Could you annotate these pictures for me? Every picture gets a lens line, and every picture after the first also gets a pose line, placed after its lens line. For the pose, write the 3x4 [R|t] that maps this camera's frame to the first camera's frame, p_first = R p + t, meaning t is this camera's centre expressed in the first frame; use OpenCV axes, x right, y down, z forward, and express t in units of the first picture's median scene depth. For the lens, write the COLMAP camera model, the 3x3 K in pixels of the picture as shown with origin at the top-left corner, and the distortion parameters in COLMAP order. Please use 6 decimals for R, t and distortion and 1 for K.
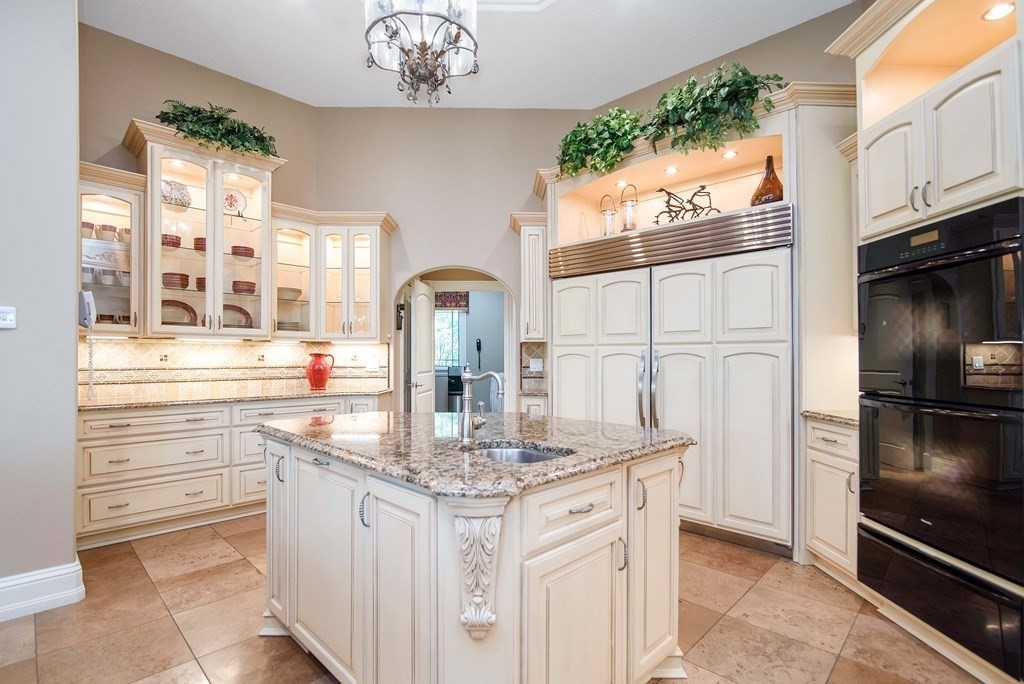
lens RADIAL K [[478.7, 0, 512.7], [0, 478.7, 348.0], [0, 0, 1]] dist [-0.029364, 0.000219]
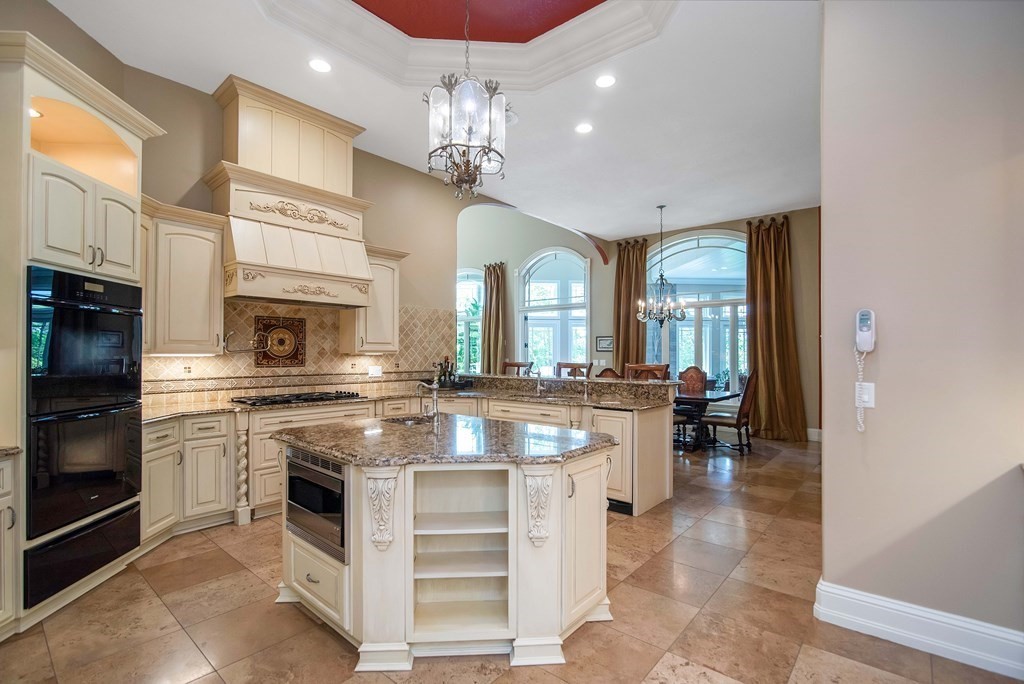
lens RADIAL K [[468.6, 0, 498.5], [0, 468.6, 352.2], [0, 0, 1]] dist [-0.011630, -0.000176]
pose [[-0.999479, -0.003483, -0.032074, -0.147677], [-0.002793, 0.999764, -0.021535, -0.013716], [0.032141, -0.021434, -0.999253, 1.452738]]
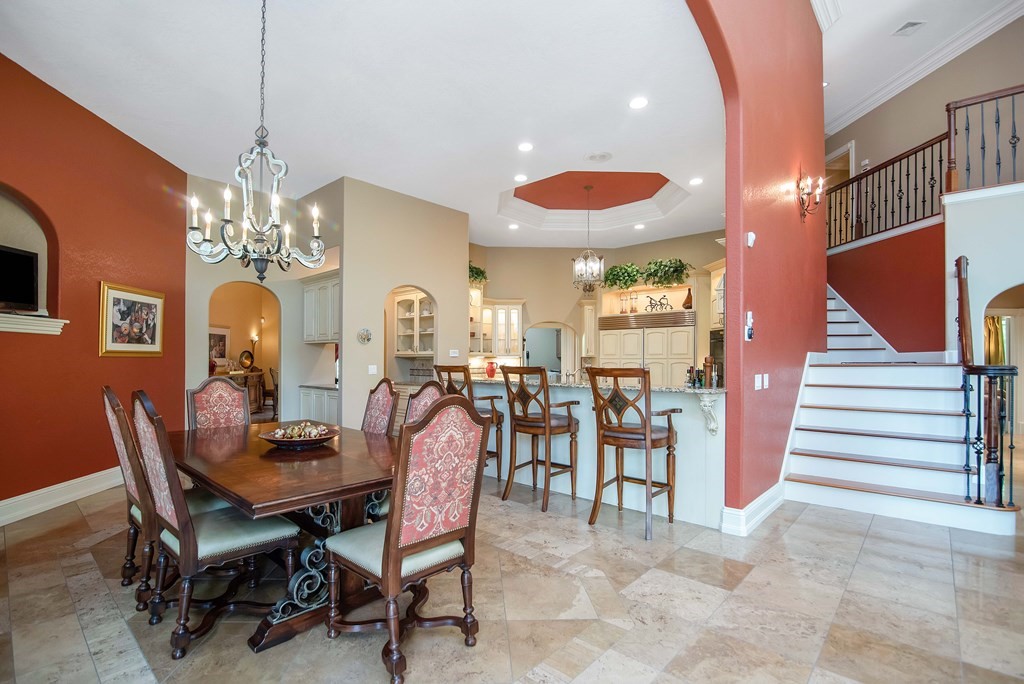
lens RADIAL K [[468.6, 0, 498.5], [0, 468.6, 352.2], [0, 0, 1]] dist [-0.011630, -0.000176]
pose [[0.999593, -0.000529, 0.028533, -0.613360], [0.000436, 0.999995, 0.003283, -0.057749], [-0.028535, -0.003269, 0.999587, -1.621997]]
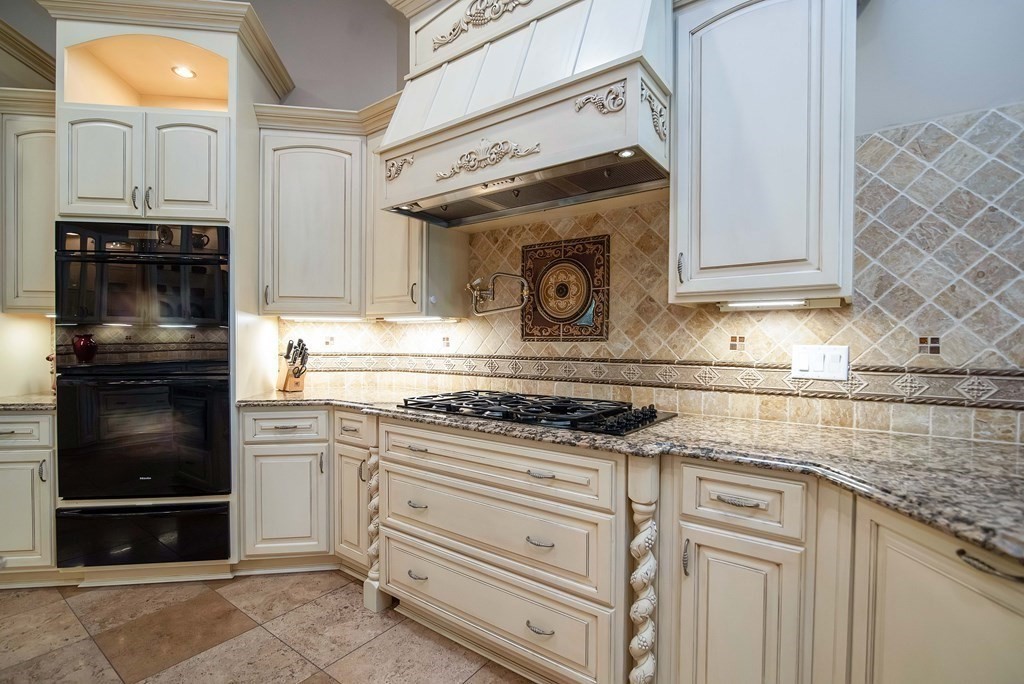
lens RADIAL K [[469.7, 0, 510.3], [0, 469.7, 346.6], [0, 0, 1]] dist [-0.020831, -0.000108]
pose [[-0.132079, -0.017433, 0.991086, -0.230358], [-0.021618, 0.999658, 0.014703, 0.003074], [-0.991003, -0.019483, -0.132410, 0.151727]]
